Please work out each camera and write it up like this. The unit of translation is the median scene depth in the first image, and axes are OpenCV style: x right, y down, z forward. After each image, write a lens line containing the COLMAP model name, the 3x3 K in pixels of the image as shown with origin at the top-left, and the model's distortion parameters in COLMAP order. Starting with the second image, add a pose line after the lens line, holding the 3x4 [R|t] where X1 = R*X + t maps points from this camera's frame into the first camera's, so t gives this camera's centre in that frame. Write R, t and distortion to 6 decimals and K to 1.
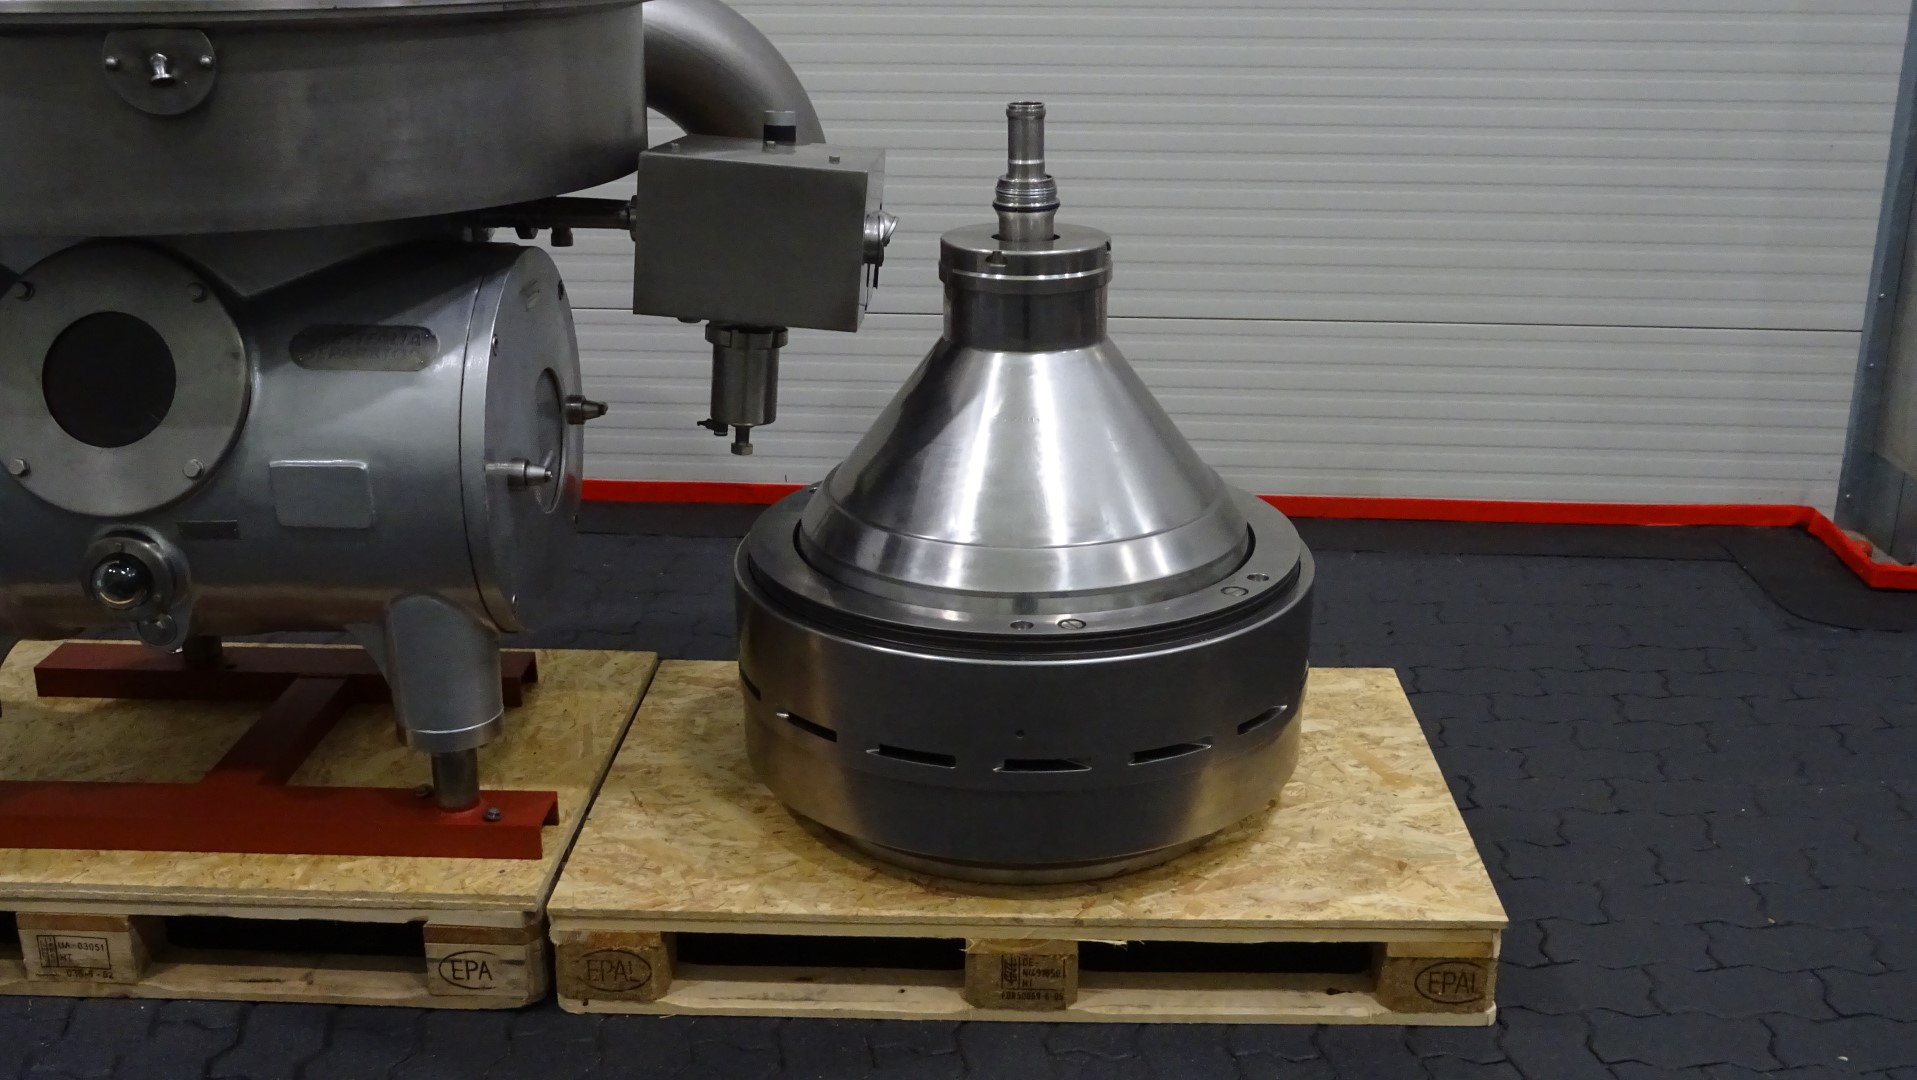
lens RADIAL K [[1846.5, 0, 958.5], [0, 1846.5, 540.0], [0, 0, 1]] dist [0.007315, 0.022962]
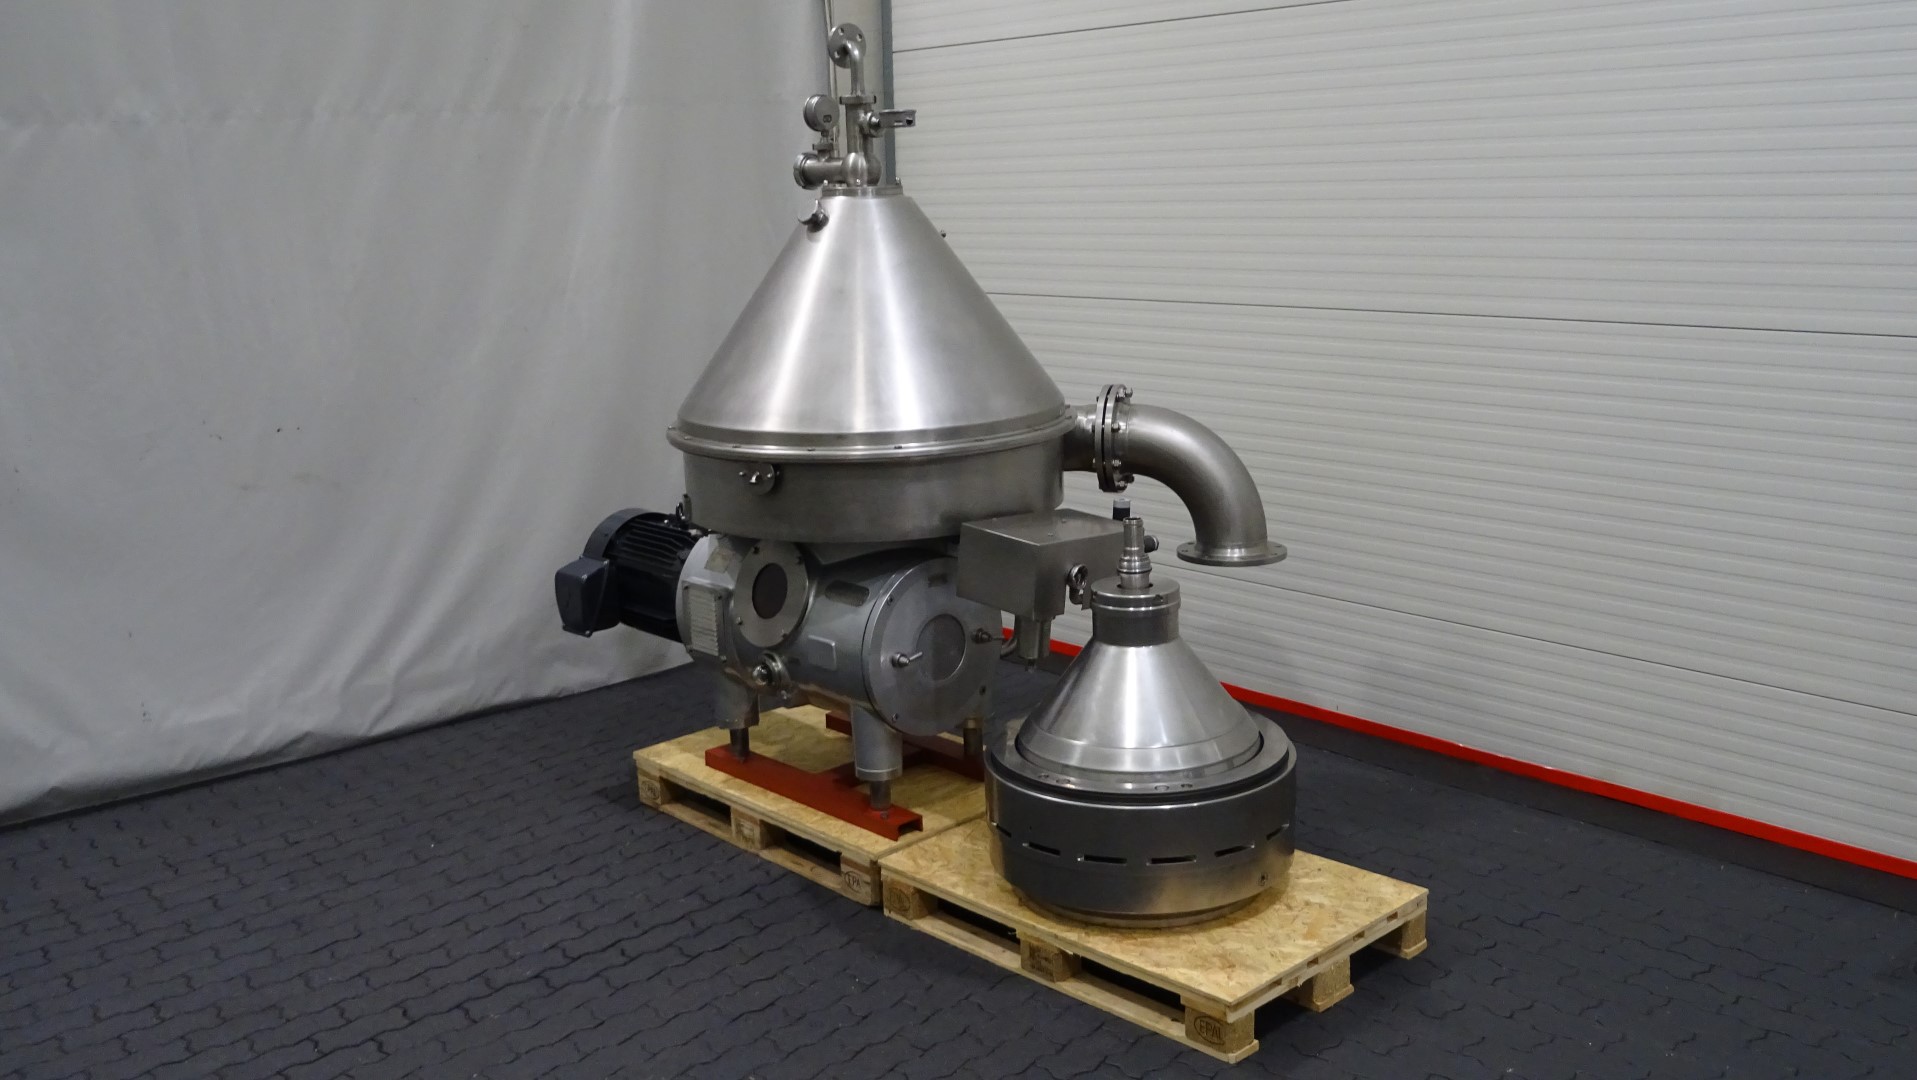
lens RADIAL K [[1709.0, 0, 958.5], [0, 1709.0, 540.0], [0, 0, 1]] dist [-0.000351, 0.002030]
pose [[0.718009, 0.129173, -0.683943, 1.136407], [-0.195394, 0.980522, -0.019940, -0.143030], [0.668045, 0.147955, 0.729263, -0.434538]]
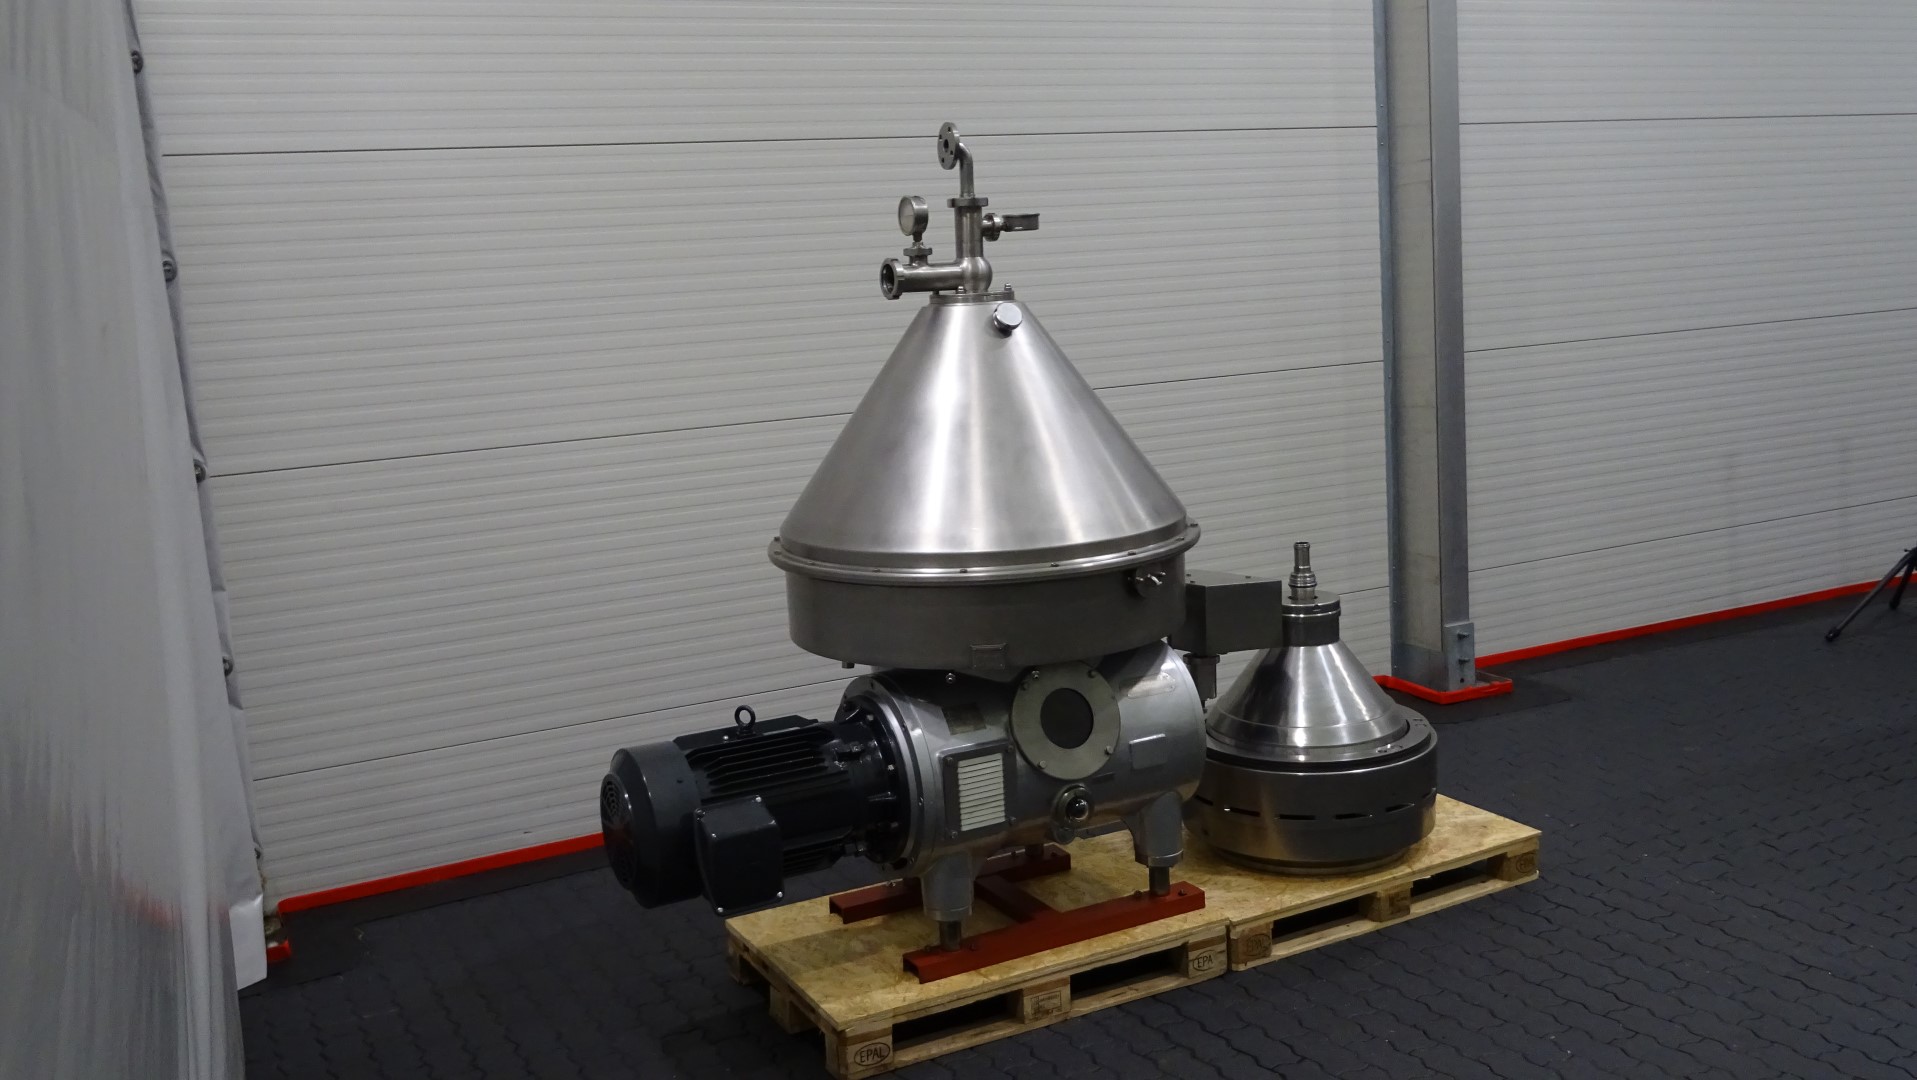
lens RADIAL K [[1709.0, 0, 958.5], [0, 1709.0, 540.0], [0, 0, 1]] dist [-0.000351, 0.002030]
pose [[0.857729, -0.127805, 0.497962, -1.454404], [0.210188, 0.971132, -0.112797, -0.084188], [-0.469171, 0.201414, 0.859832, -0.700047]]
